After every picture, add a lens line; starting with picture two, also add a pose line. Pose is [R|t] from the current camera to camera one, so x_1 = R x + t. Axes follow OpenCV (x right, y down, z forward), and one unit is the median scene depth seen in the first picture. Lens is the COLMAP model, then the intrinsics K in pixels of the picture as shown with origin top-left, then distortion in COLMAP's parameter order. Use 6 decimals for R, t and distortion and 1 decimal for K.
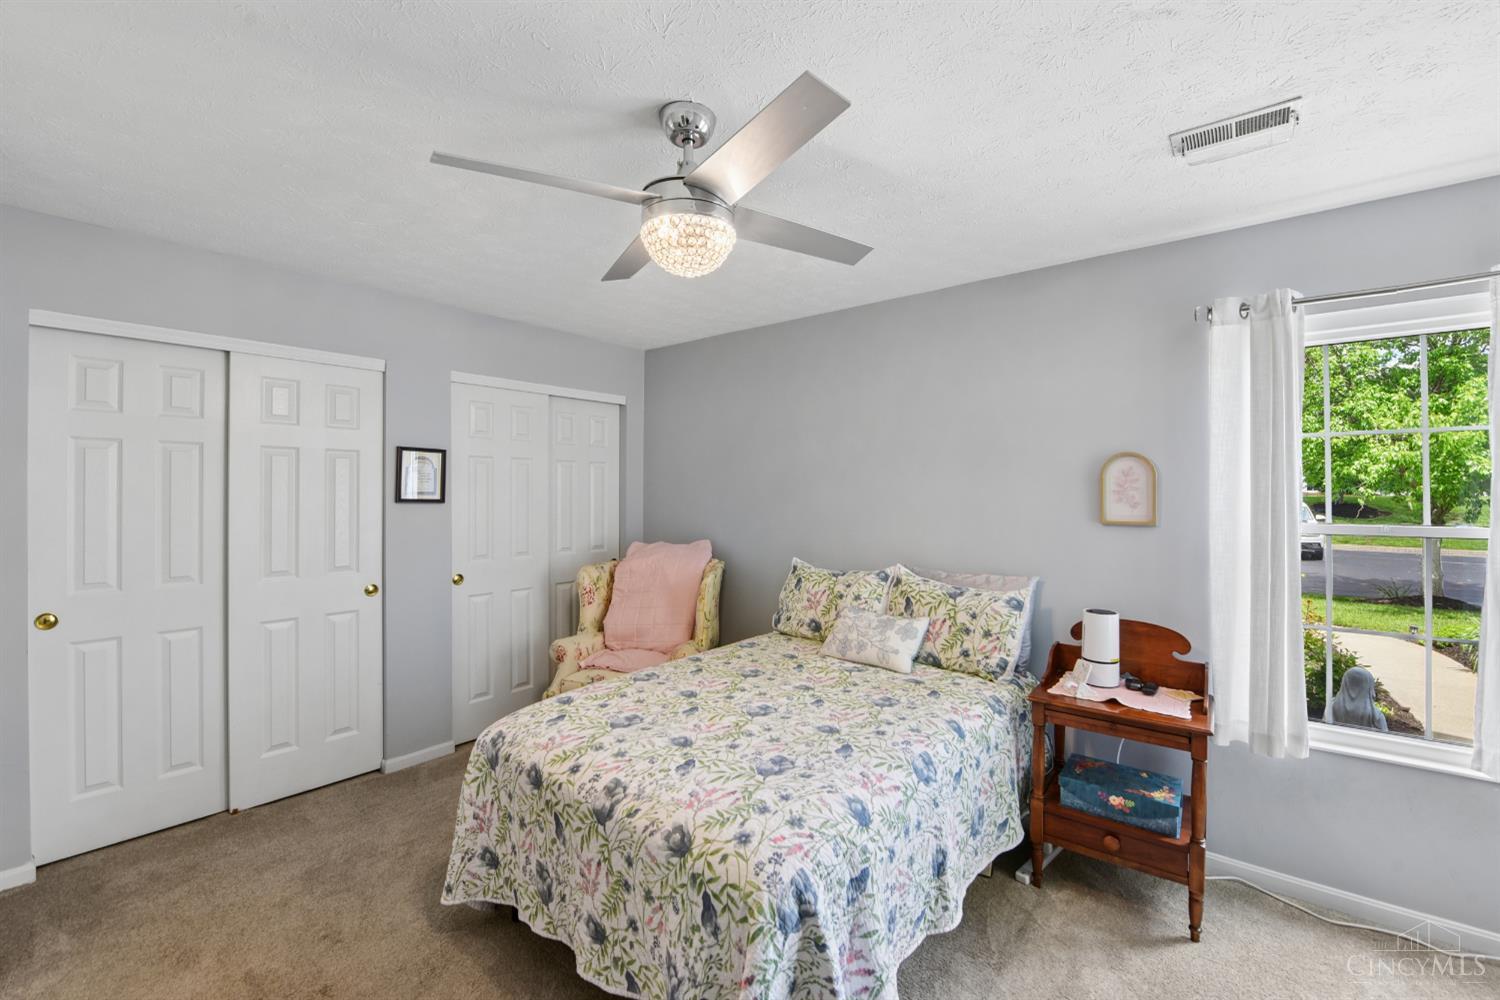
lens RADIAL K [[614.4, 0, 770.0], [0, 614.4, 492.9], [0, 0, 1]] dist [-0.008383, -0.005029]
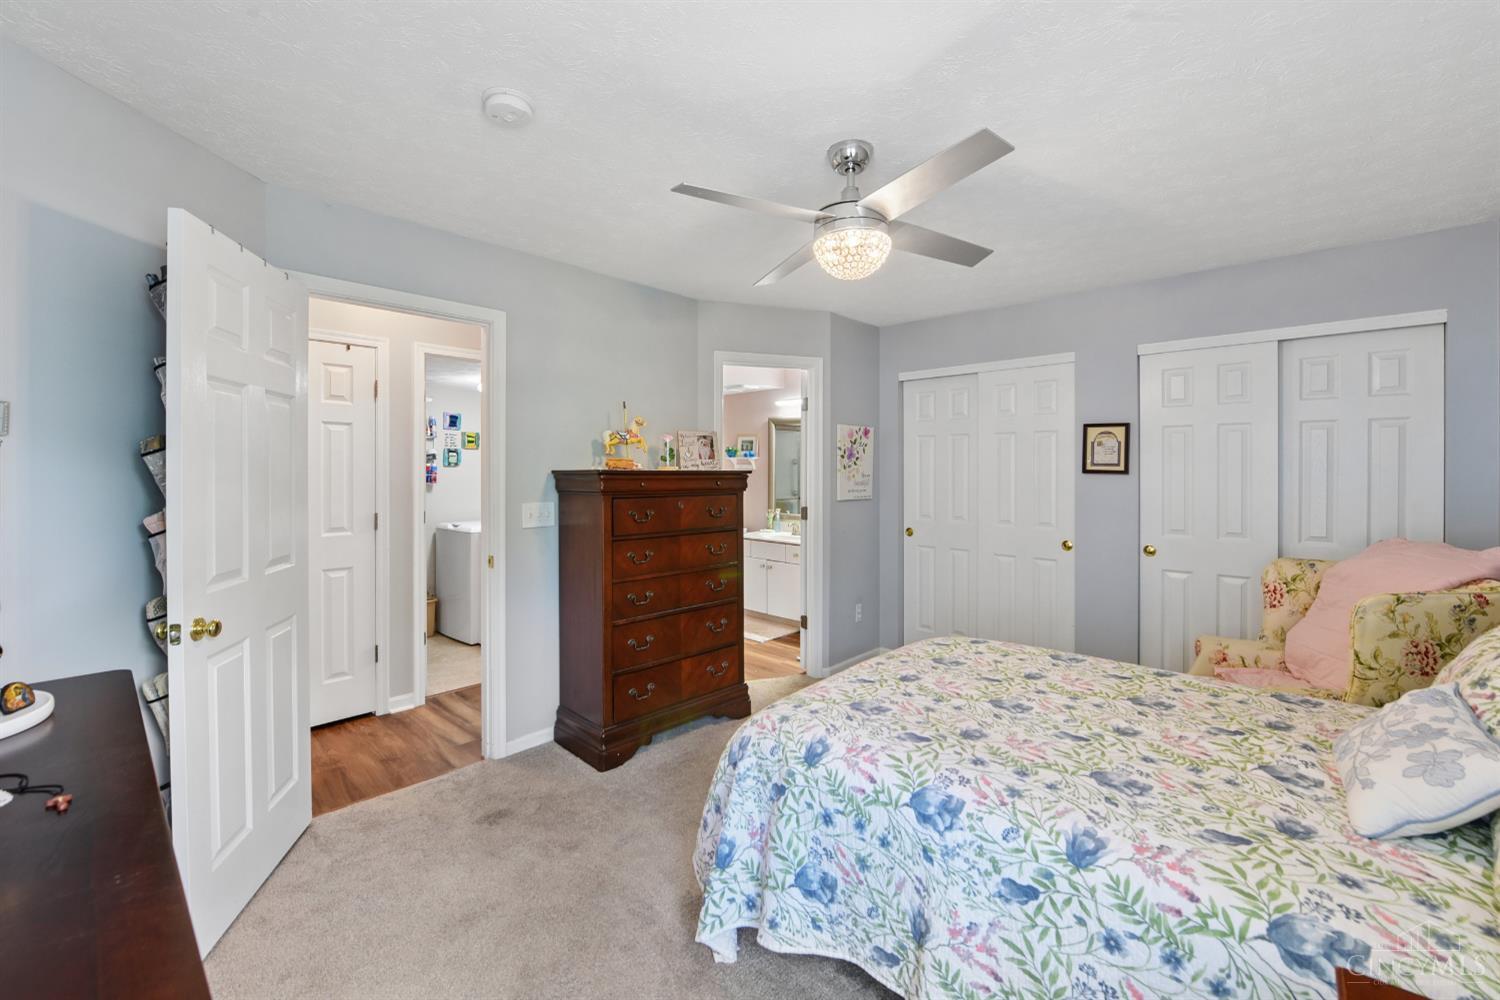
lens RADIAL K [[616.0, 0, 757.1], [0, 616.0, 475.8], [0, 0, 1]] dist [-0.019430, -0.000028]
pose [[-0.077132, 0.004045, -0.997013, 0.768876], [-0.005406, 0.999975, 0.004475, 0.025040], [0.997006, 0.005735, -0.077108, 0.623717]]
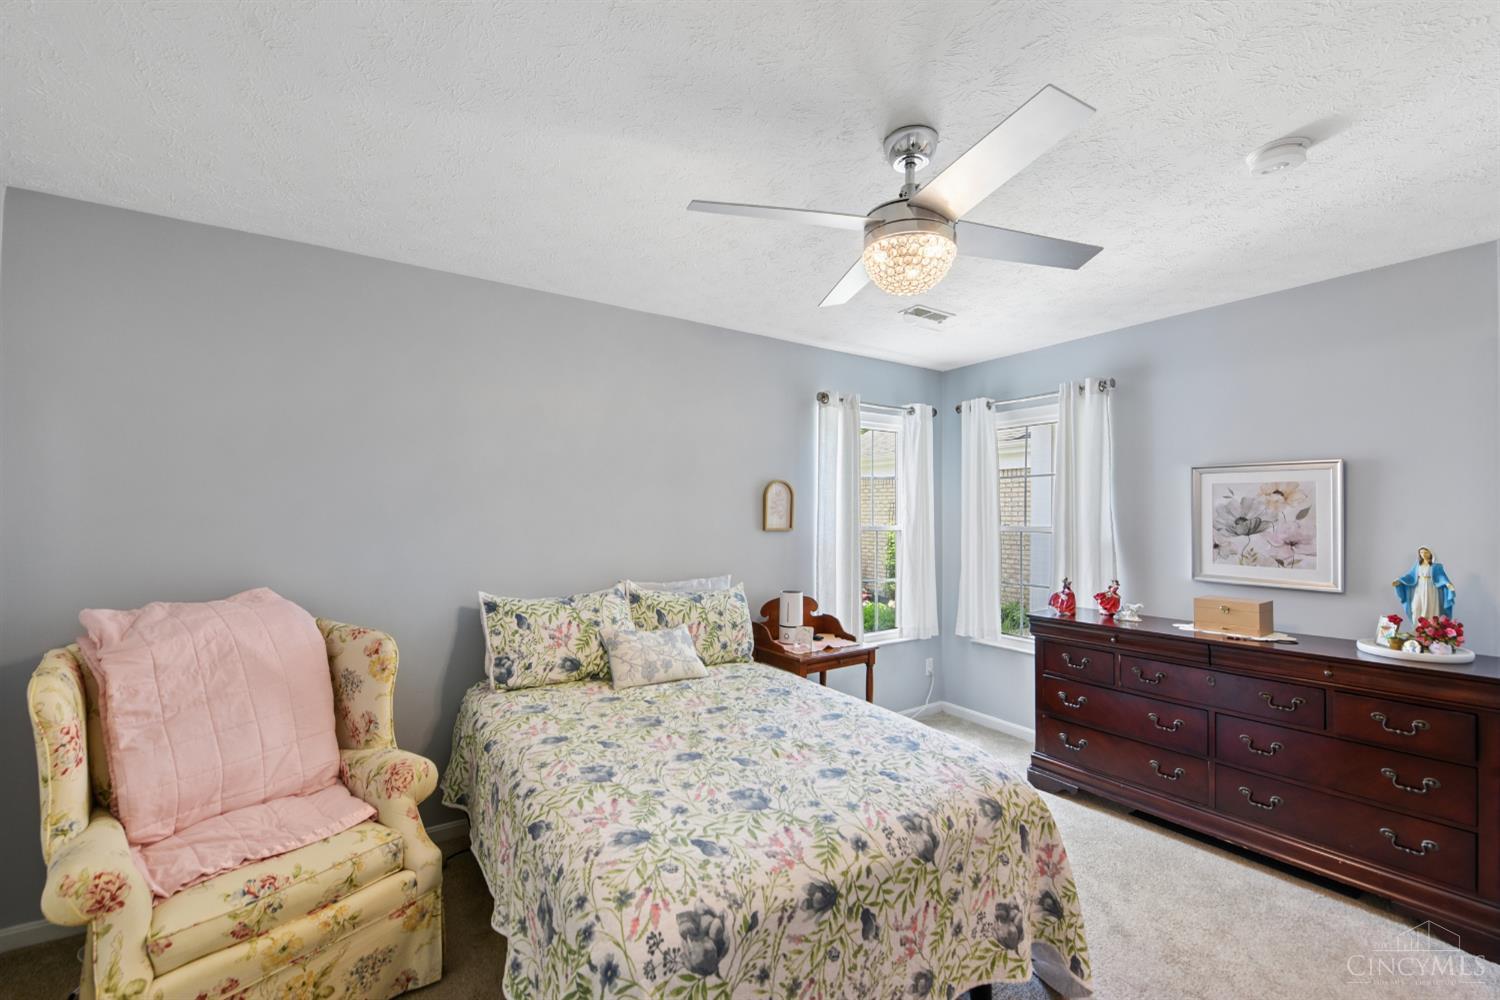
lens RADIAL K [[602.5, 0, 760.5], [0, 602.5, 511.3], [0, 0, 1]] dist [-0.010974, -0.003038]
pose [[0.301956, 0.001776, 0.953320, -0.807148], [-0.002064, 0.999997, -0.001209, 0.009252], [-0.953319, -0.001603, 0.301959, 0.643080]]
